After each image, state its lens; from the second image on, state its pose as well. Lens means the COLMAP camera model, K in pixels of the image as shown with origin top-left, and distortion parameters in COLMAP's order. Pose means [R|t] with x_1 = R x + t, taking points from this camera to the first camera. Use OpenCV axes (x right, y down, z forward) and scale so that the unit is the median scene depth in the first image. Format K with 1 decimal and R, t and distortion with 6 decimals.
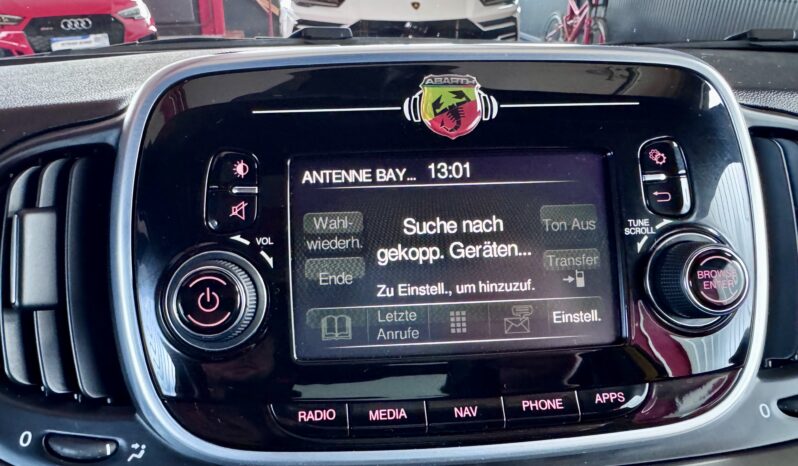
lens RADIAL K [[497.5, 0, 399.0], [0, 497.5, 233.0], [0, 0, 1]] dist [-0.040066, -0.000456]
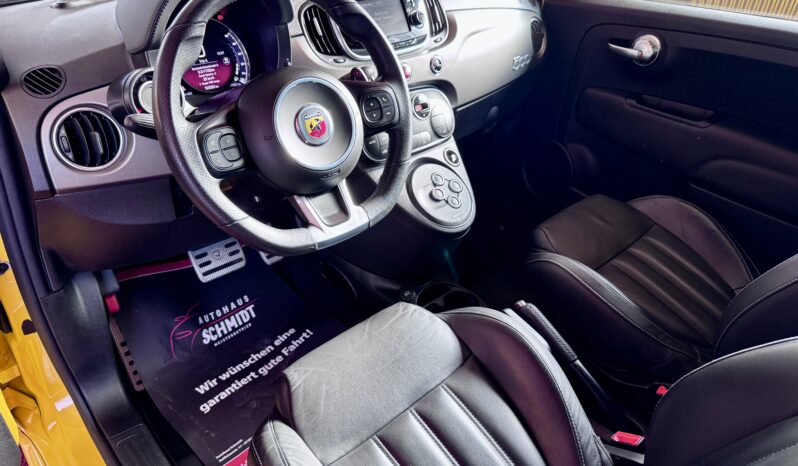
lens RADIAL K [[563.2, 0, 370.6], [0, 563.2, 231.9], [0, 0, 1]] dist [0.001636, -0.005373]
pose [[0.787101, -0.295151, 0.541625, -4.033614], [0.214090, 0.954222, 0.208870, 0.958326], [-0.578479, -0.048445, 0.814258, -4.058876]]
